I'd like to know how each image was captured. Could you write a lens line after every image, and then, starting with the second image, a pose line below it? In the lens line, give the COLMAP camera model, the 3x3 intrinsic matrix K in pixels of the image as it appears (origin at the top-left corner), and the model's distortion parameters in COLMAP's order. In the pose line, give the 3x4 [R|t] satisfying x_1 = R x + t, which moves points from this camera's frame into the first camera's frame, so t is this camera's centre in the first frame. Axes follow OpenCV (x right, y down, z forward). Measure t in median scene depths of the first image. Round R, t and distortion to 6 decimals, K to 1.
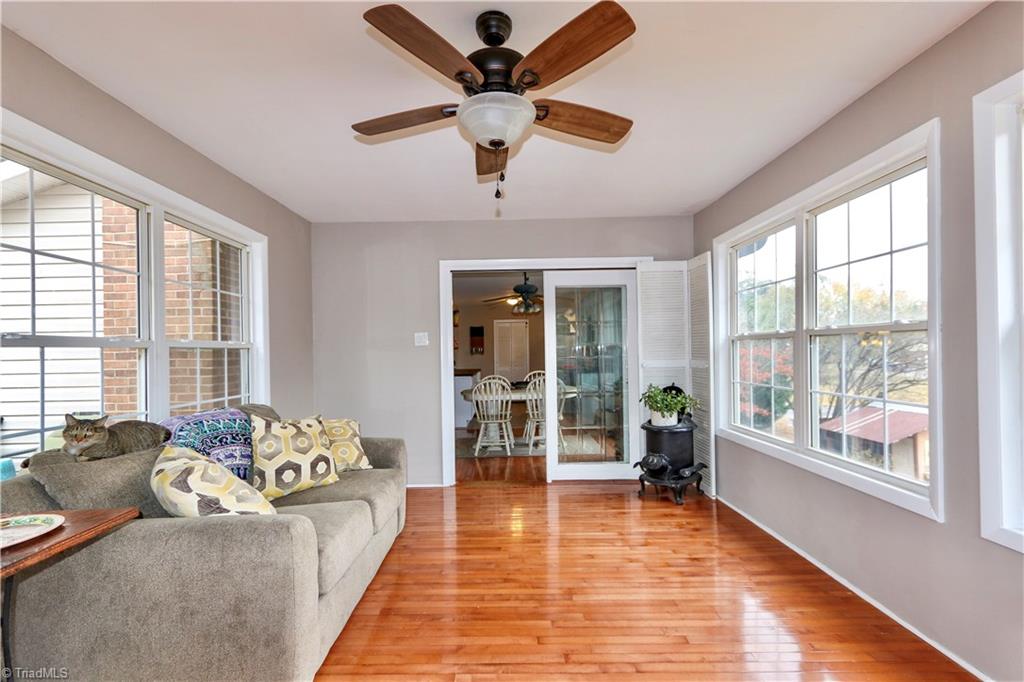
lens RADIAL K [[471.3, 0, 506.6], [0, 471.3, 345.7], [0, 0, 1]] dist [0.005736, 0.000488]
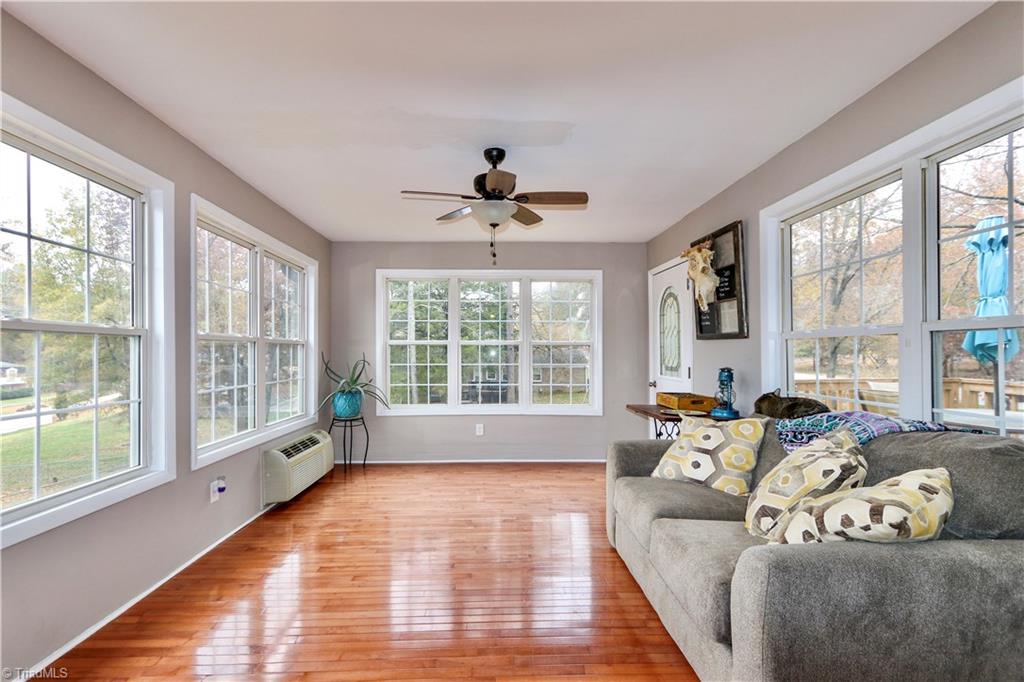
lens RADIAL K [[471.3, 0, 506.6], [0, 471.3, 345.7], [0, 0, 1]] dist [0.005736, 0.000488]
pose [[-0.999172, 0.019659, -0.035619, 0.004073], [0.020501, 0.999515, -0.023448, 0.034291], [0.035141, -0.024159, -0.999090, 1.983844]]
